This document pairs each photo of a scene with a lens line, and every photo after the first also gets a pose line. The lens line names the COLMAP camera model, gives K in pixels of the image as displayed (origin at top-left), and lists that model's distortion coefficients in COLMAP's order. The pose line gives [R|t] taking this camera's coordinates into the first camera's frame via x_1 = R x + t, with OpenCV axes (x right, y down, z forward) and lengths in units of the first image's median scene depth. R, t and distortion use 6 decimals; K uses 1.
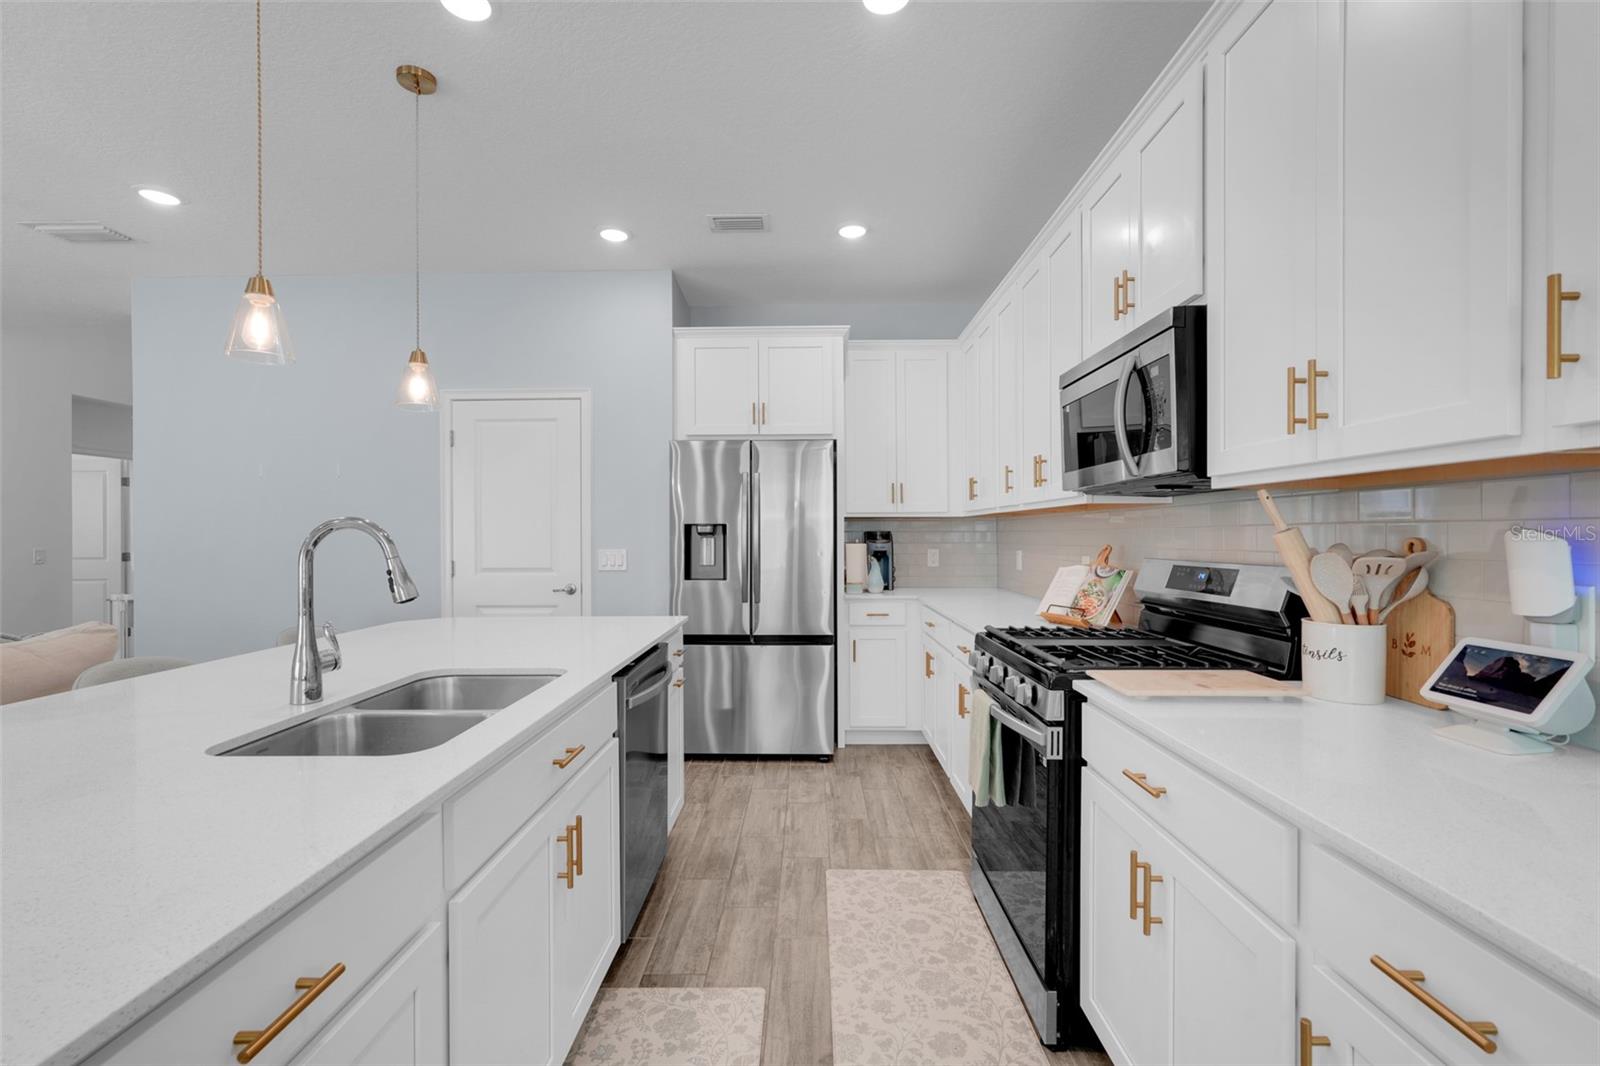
lens RADIAL K [[701.3, 0, 800.0], [0, 701.3, 533.0], [0, 0, 1]] dist [-0.011288, 0.006196]
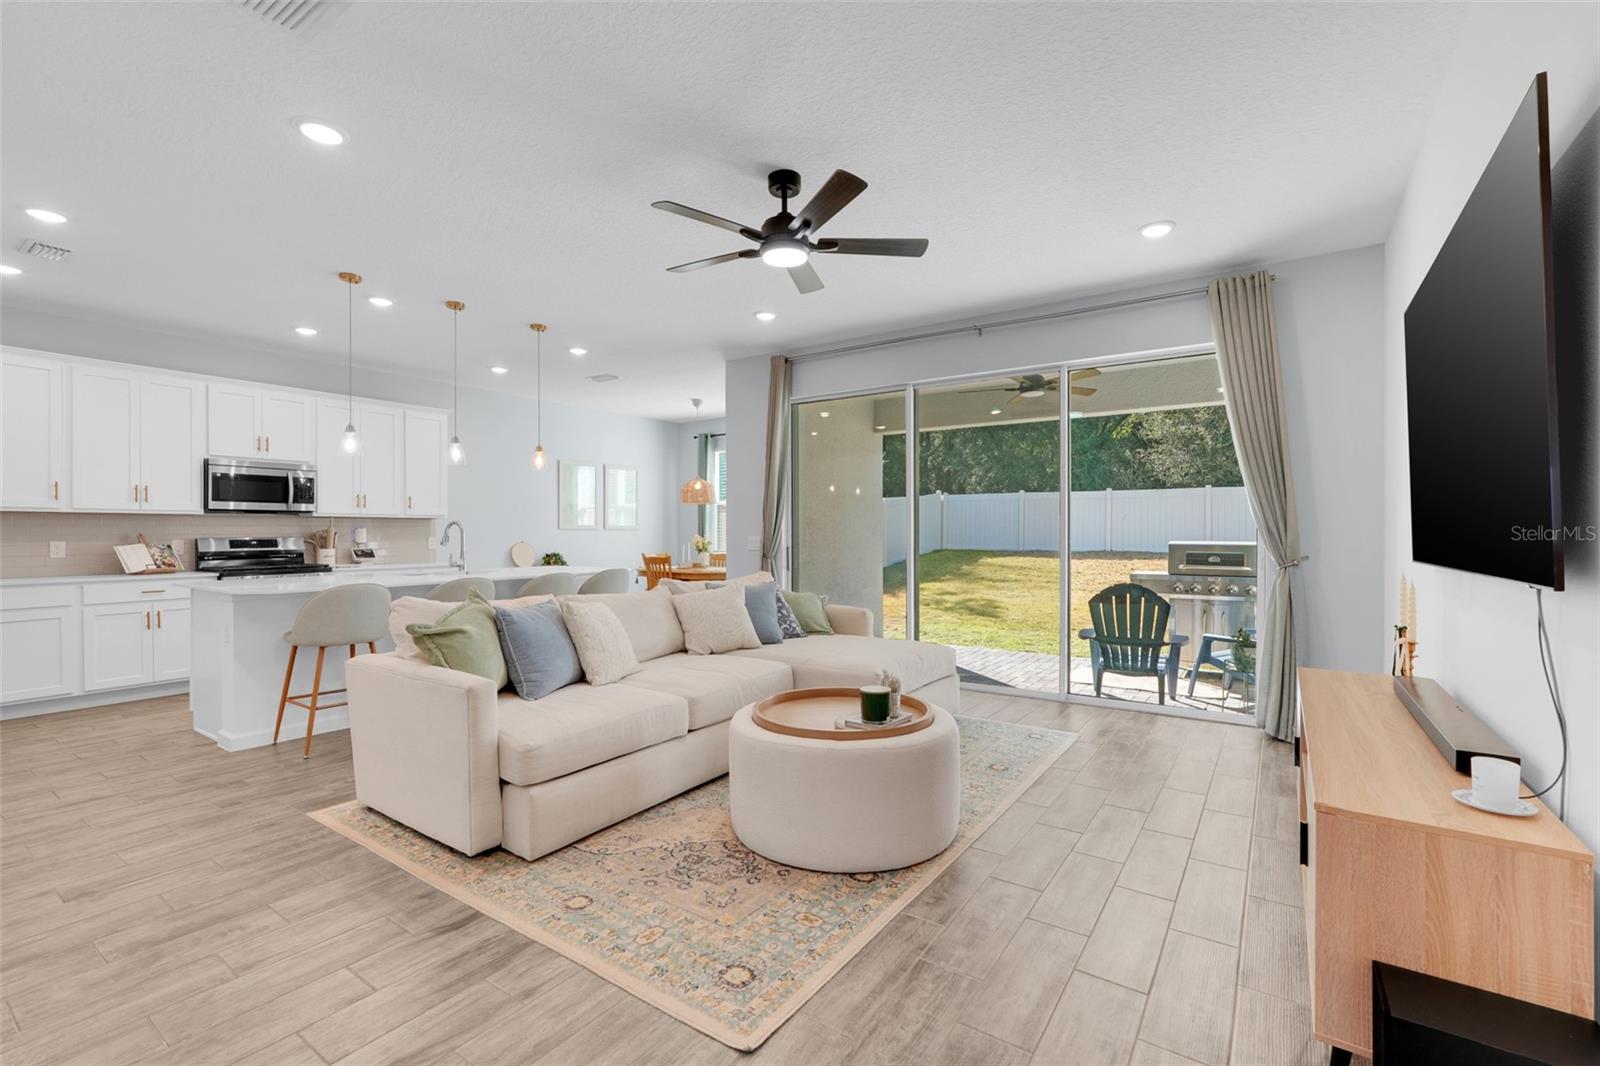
lens RADIAL K [[701.3, 0, 800.0], [0, 701.3, 533.0], [0, 0, 1]] dist [-0.011288, 0.006196]
pose [[-0.830191, 0.006126, 0.557445, -1.582544], [0.005185, 0.999981, -0.003268, 0.022936], [-0.557454, 0.000178, -0.830208, 1.153113]]
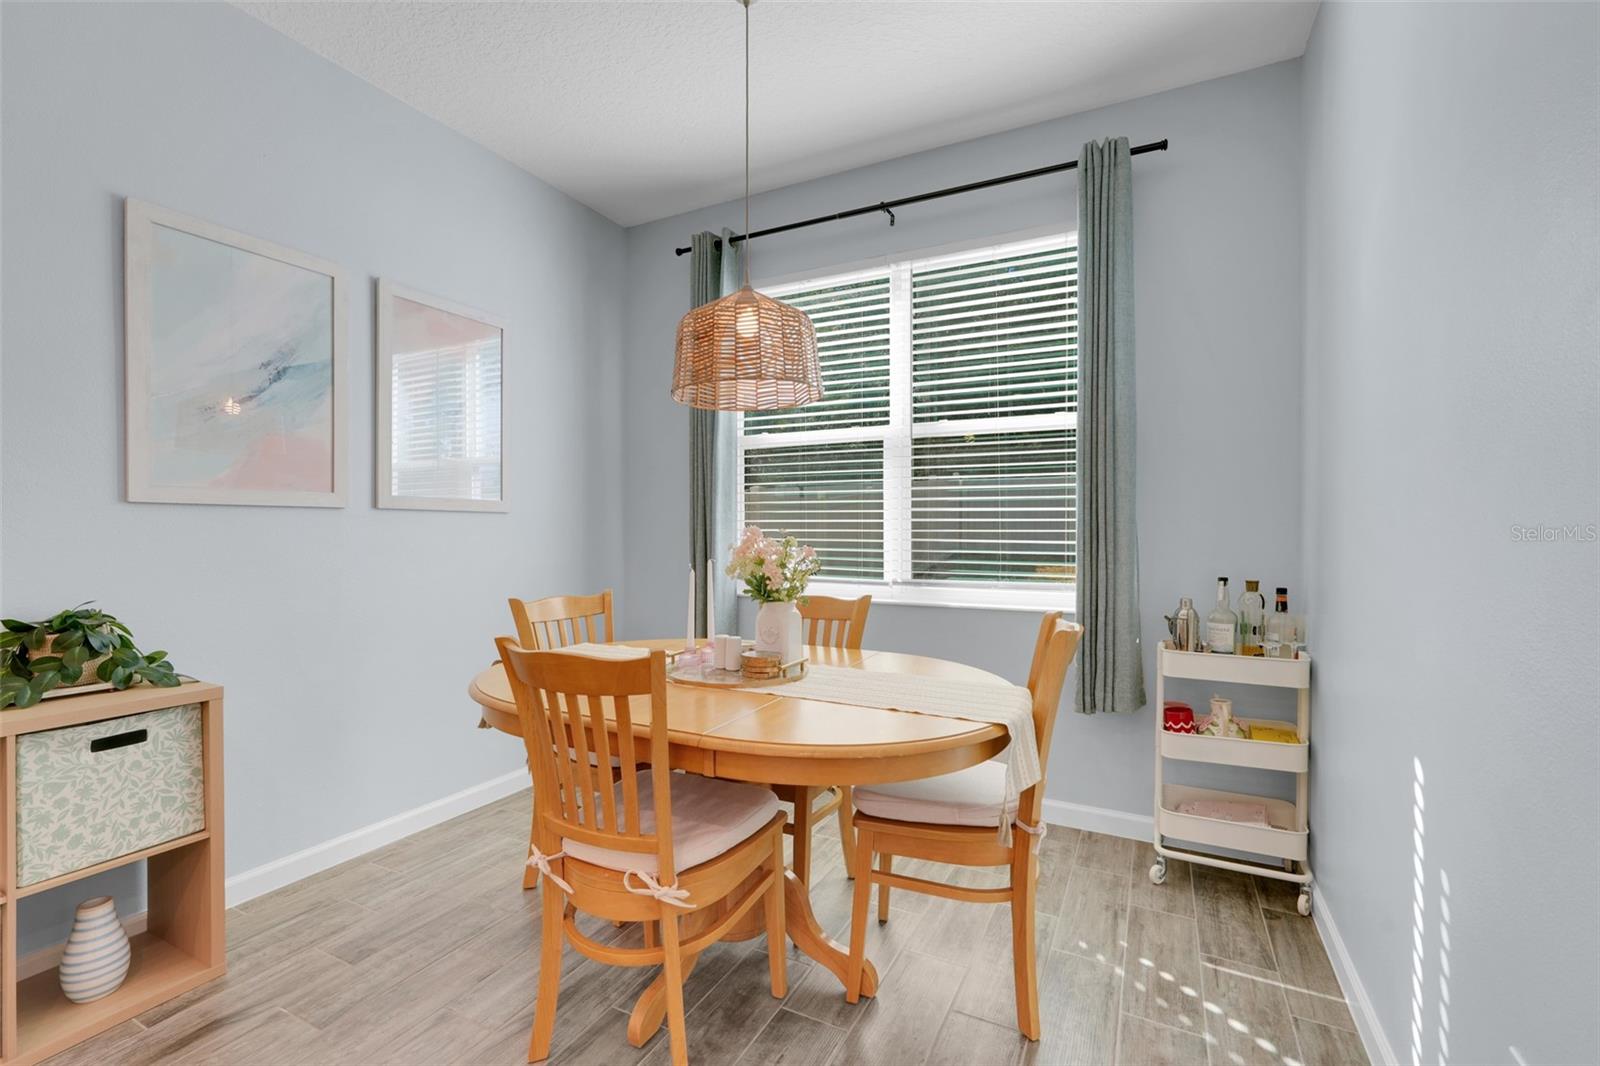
lens RADIAL K [[698.7, 0, 785.9], [0, 698.7, 527.7], [0, 0, 1]] dist [0.001998, 0.000112]
pose [[-0.888155, 0.008938, 0.459457, -0.338153], [0.004348, 0.999930, -0.011047, 0.025671], [-0.459523, -0.007814, -0.888131, -0.058632]]
